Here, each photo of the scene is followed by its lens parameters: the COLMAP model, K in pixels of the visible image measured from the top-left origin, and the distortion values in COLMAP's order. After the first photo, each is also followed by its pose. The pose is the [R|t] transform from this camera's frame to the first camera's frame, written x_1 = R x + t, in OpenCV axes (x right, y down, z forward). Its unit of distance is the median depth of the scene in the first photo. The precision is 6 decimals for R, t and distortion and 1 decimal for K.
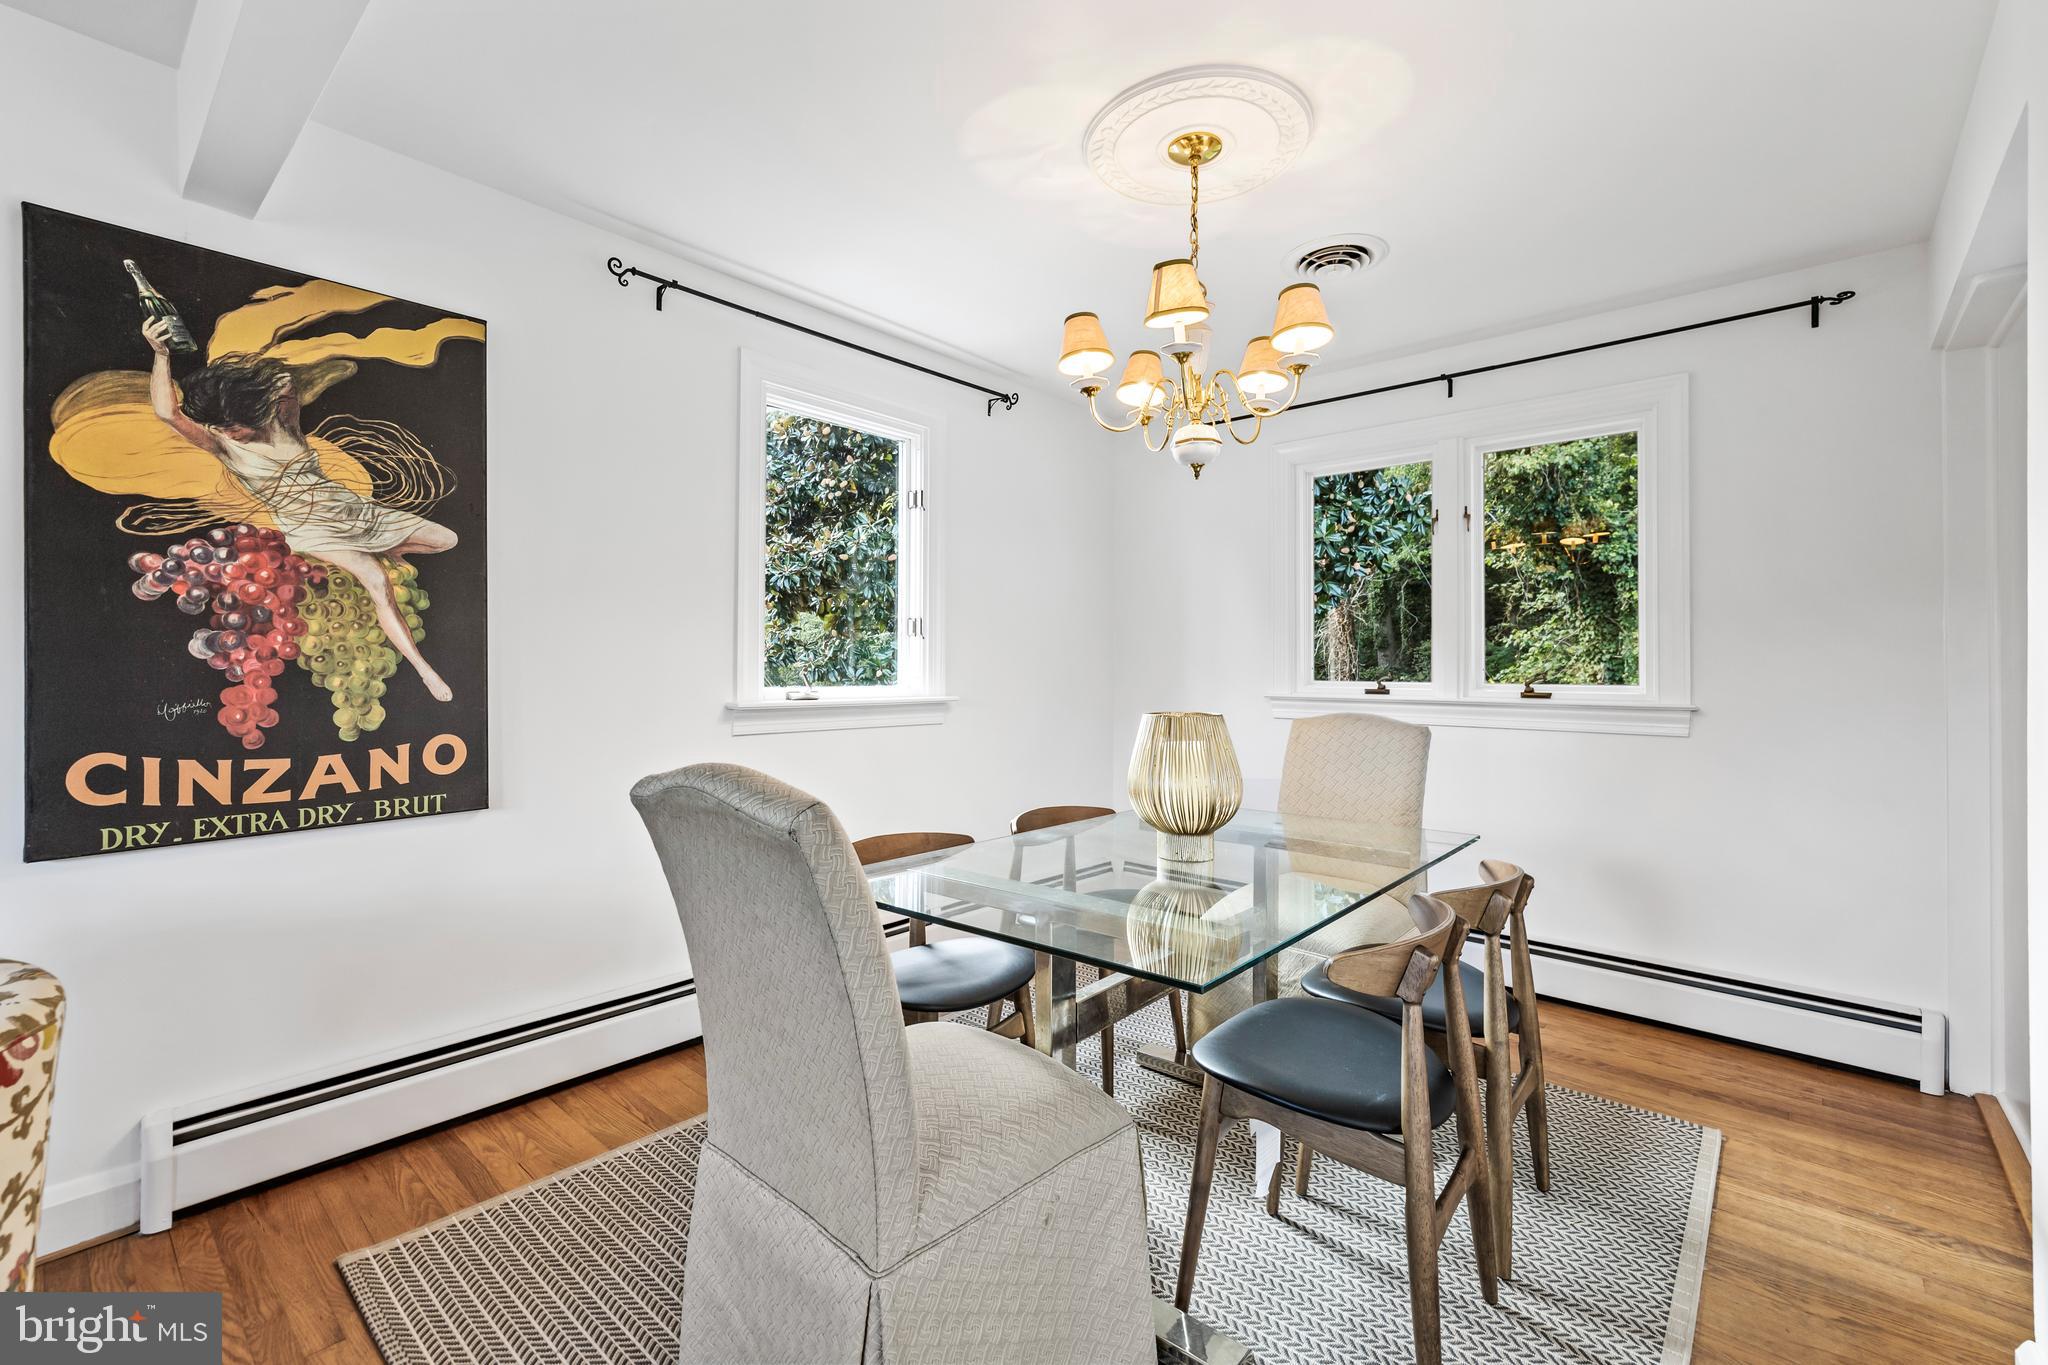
lens RADIAL K [[877.6, 0, 1002.8], [0, 877.6, 663.4], [0, 0, 1]] dist [0.004041, 0.001964]
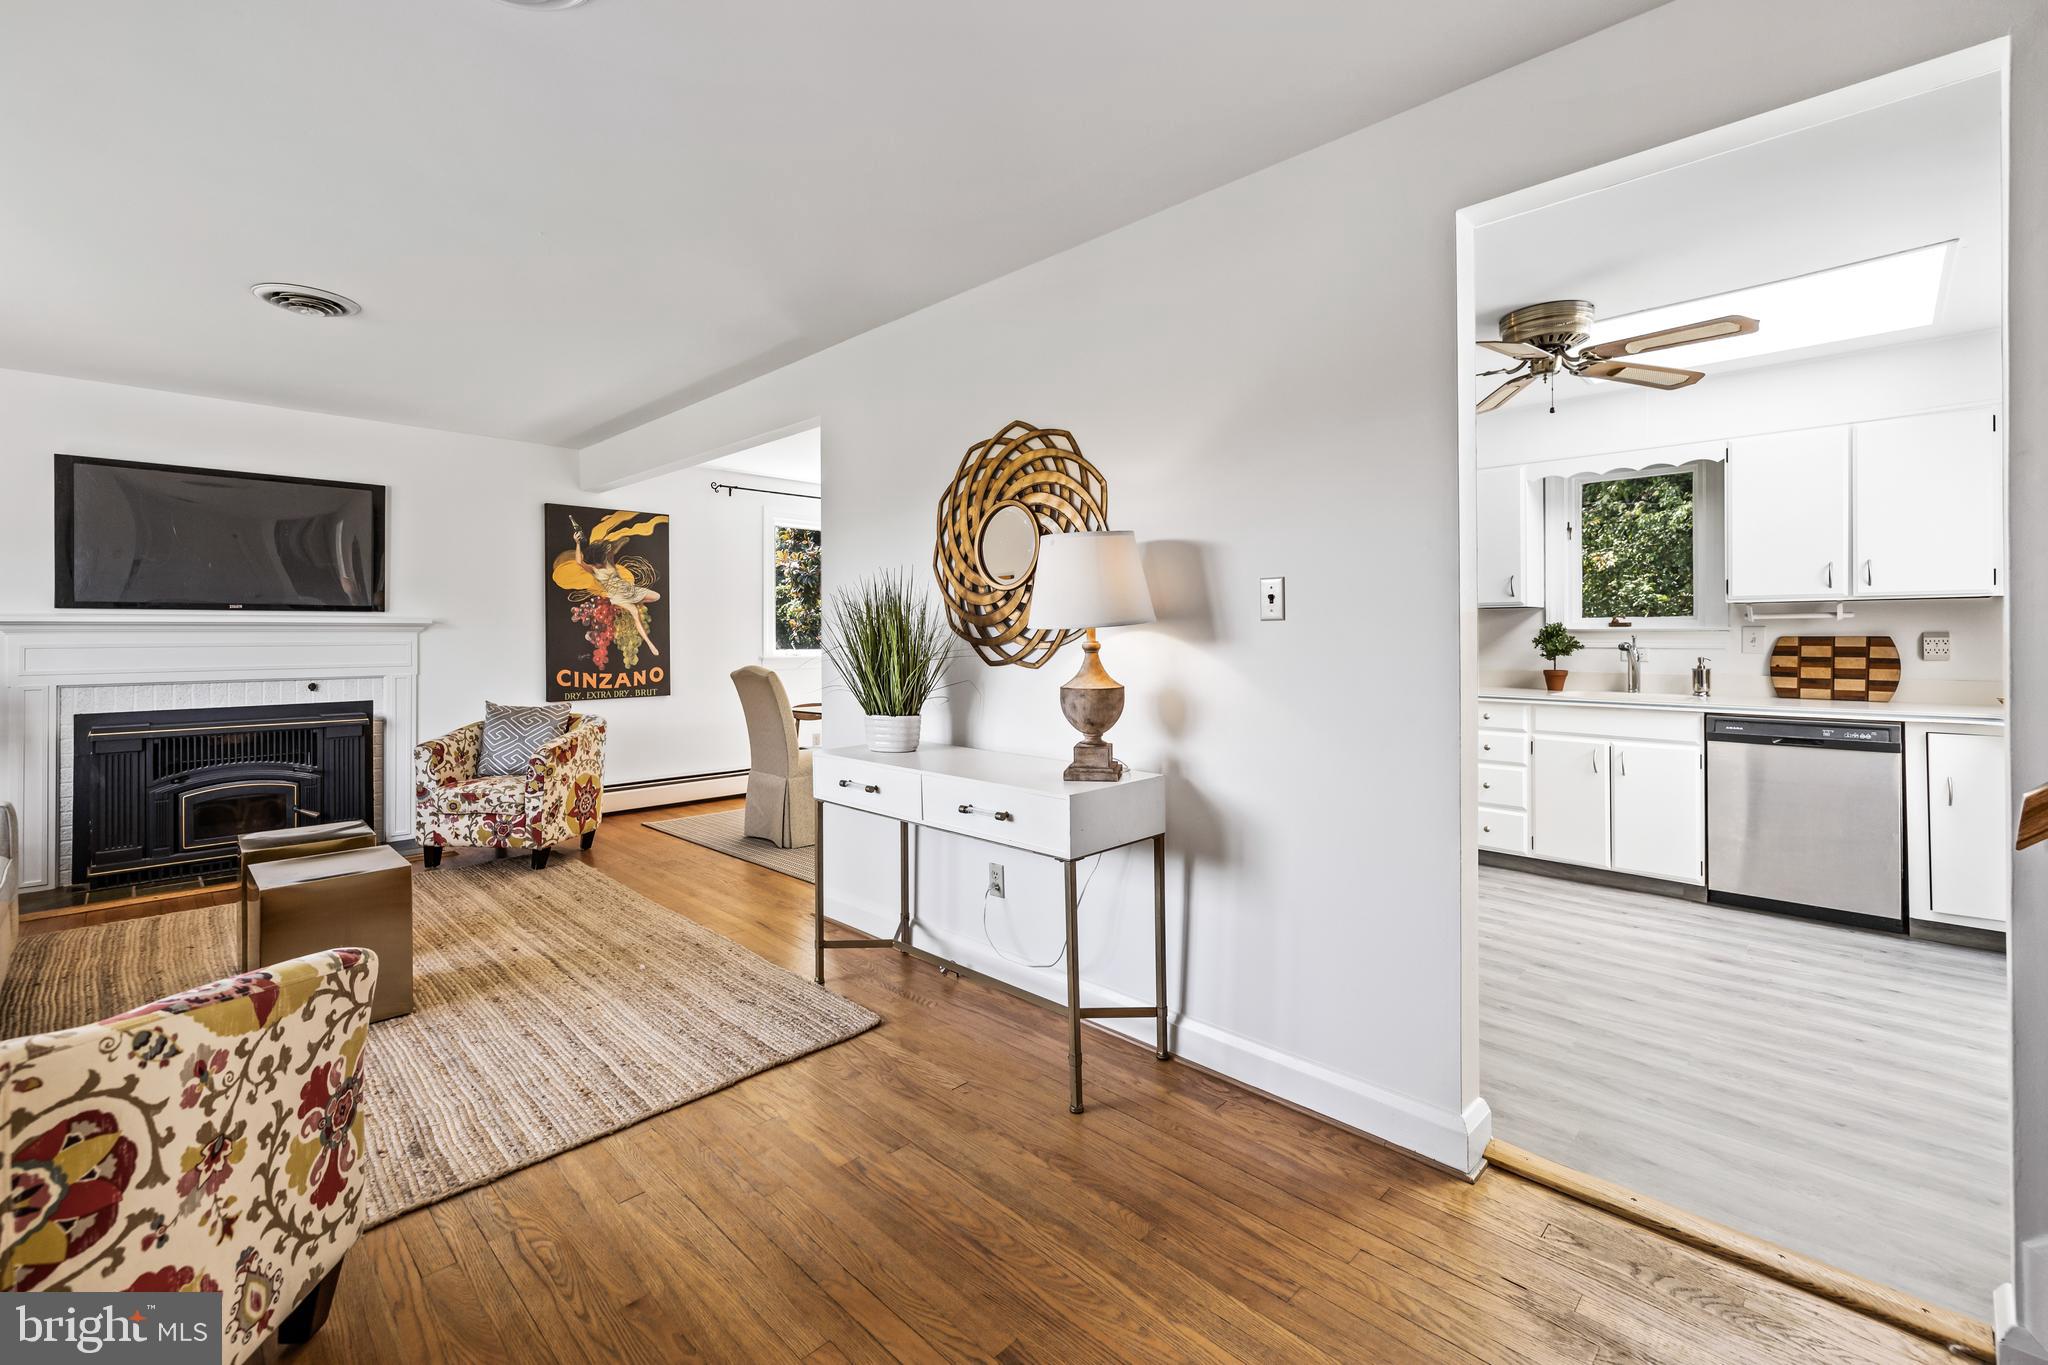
lens RADIAL K [[877.6, 0, 1003.9], [0, 877.6, 636.1], [0, 0, 1]] dist [0.004041, 0.001964]
pose [[0.998954, -0.003165, -0.045614, 0.624731], [0.003151, 0.999995, -0.000365, -0.013867], [0.045615, 0.000221, 0.998959, -1.830952]]
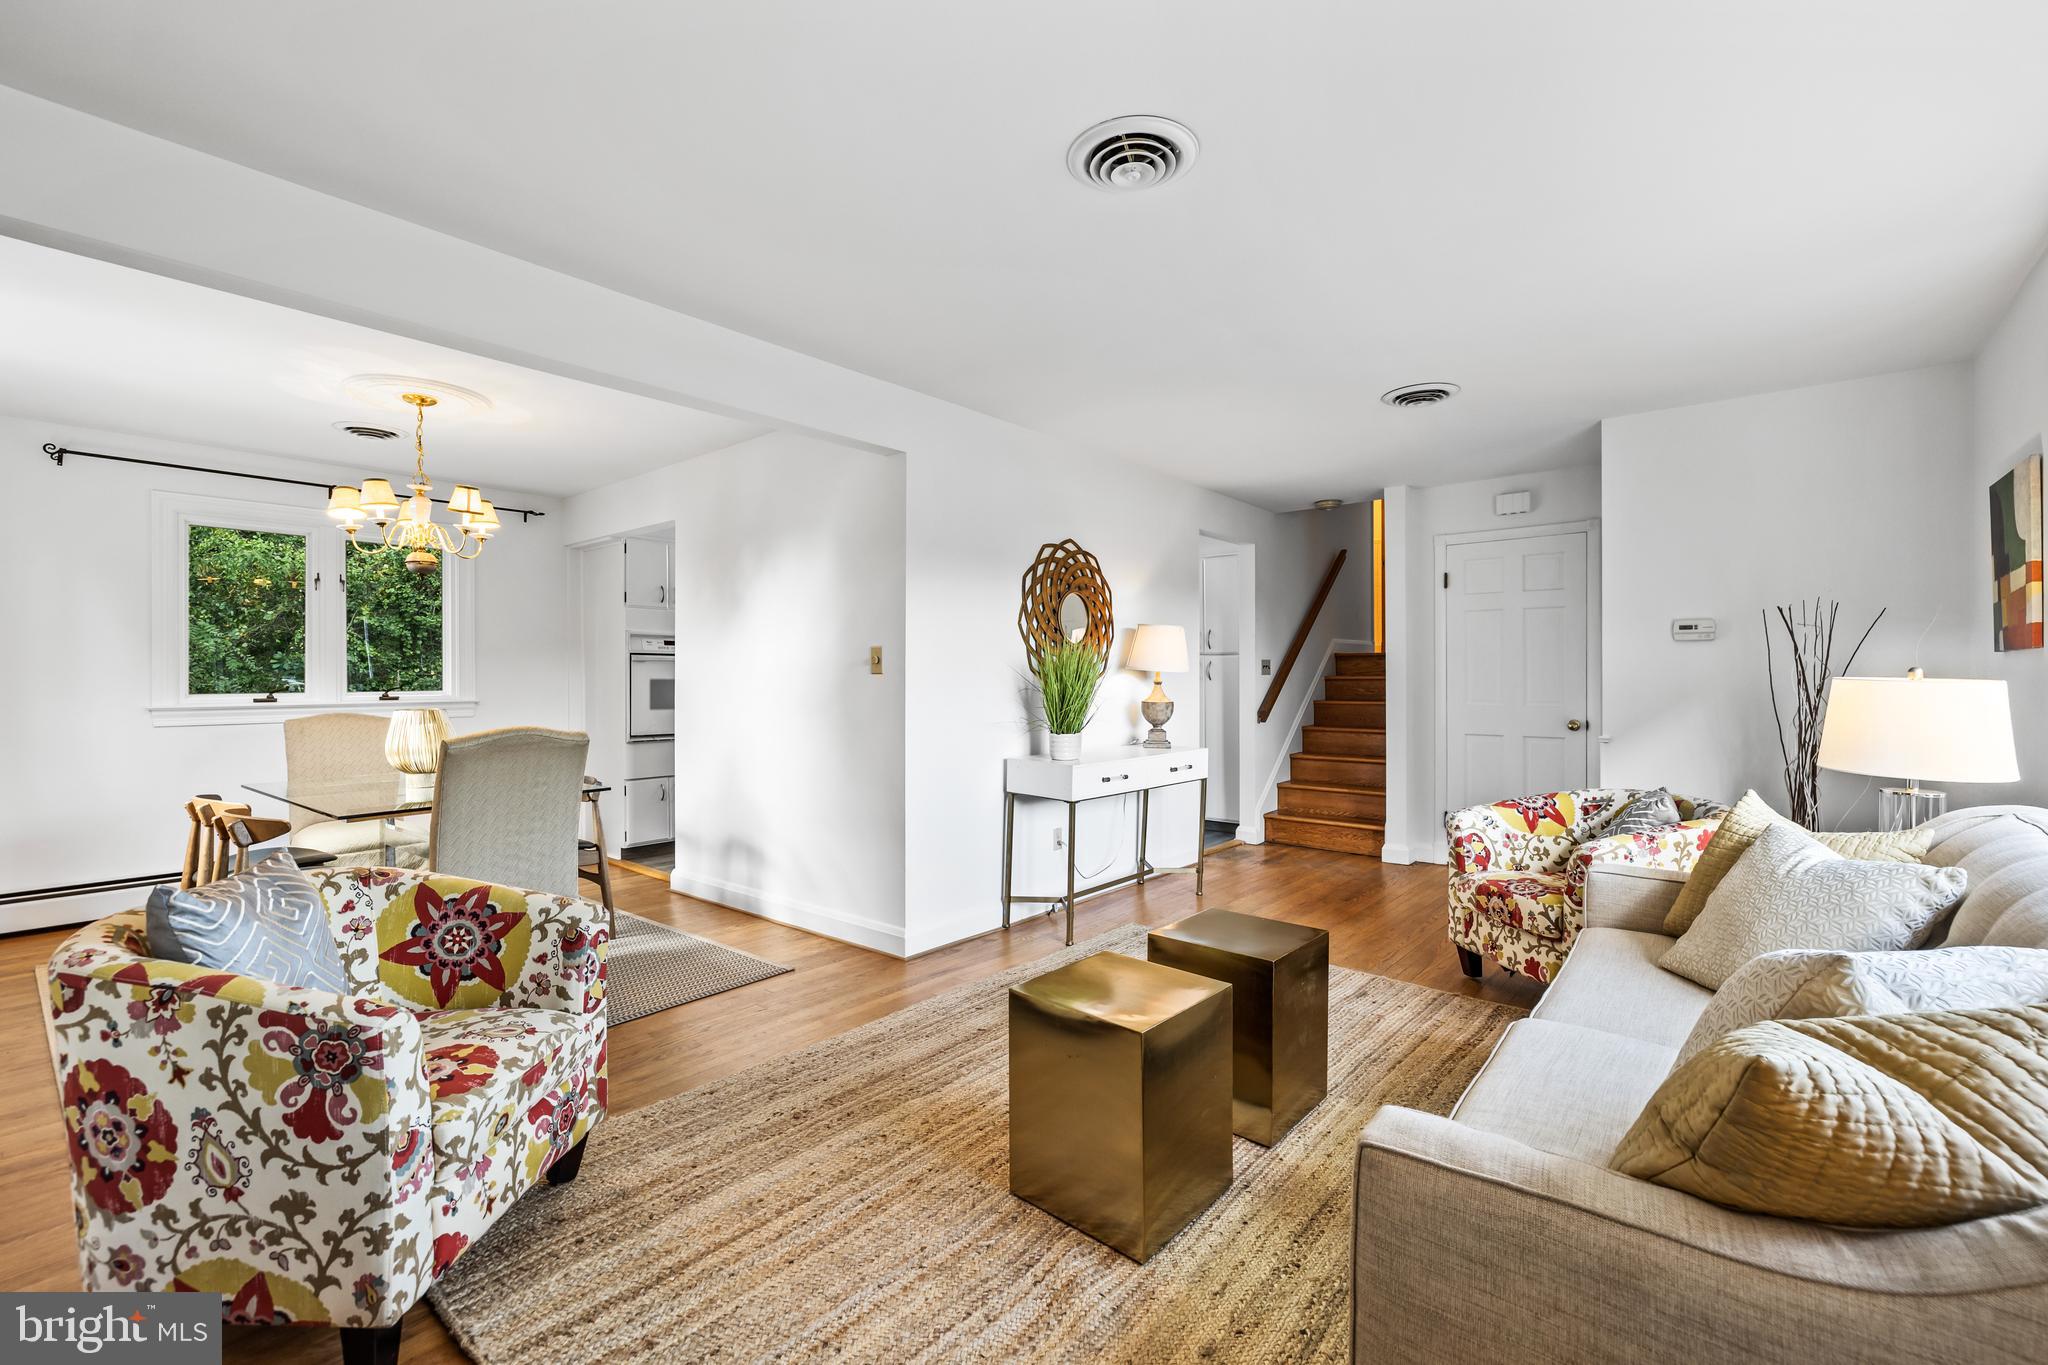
lens RADIAL K [[877.6, 0, 1016.3], [0, 877.6, 666.4], [0, 0, 1]] dist [0.004041, 0.001964]
pose [[-0.032461, 0.008161, 0.999440, -1.675048], [-0.001514, 0.999965, -0.008215, -0.019408], [-0.999472, -0.001780, -0.032448, -0.177065]]
